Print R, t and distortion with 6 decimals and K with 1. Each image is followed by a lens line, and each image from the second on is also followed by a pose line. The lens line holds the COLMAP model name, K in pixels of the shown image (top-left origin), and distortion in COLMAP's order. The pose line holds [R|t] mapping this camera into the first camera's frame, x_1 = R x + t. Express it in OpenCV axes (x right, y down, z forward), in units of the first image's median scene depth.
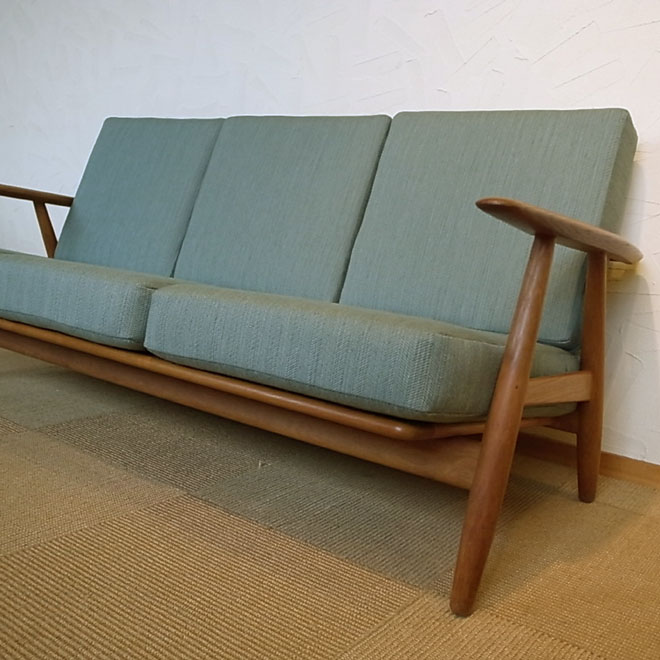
lens RADIAL K [[712.1, 0, 330.0], [0, 712.1, 330.0], [0, 0, 1]] dist [-0.060243, 0.000617]
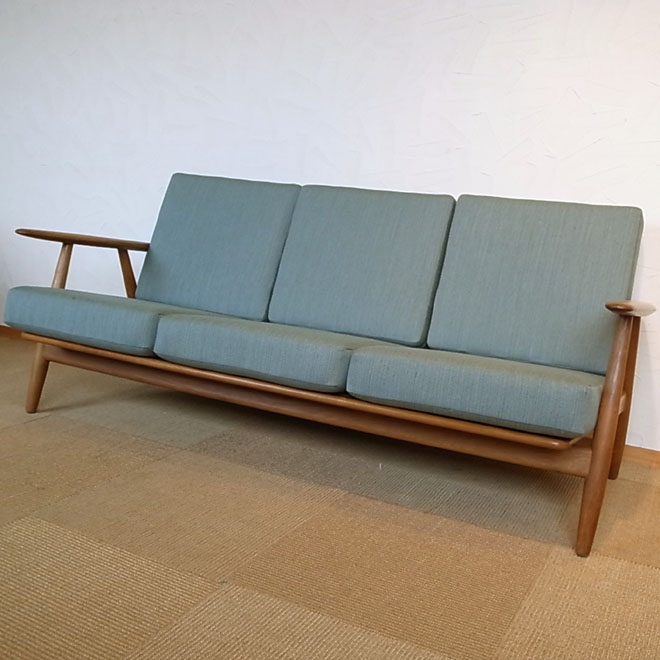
lens RADIAL K [[712.1, 0, 330.0], [0, 712.1, 330.0], [0, 0, 1]] dist [-0.060243, 0.000617]
pose [[0.987412, -0.030052, 0.155291, -0.364264], [0.026452, 0.999332, 0.025197, -0.096322], [-0.155944, -0.020773, 0.987547, -0.279111]]
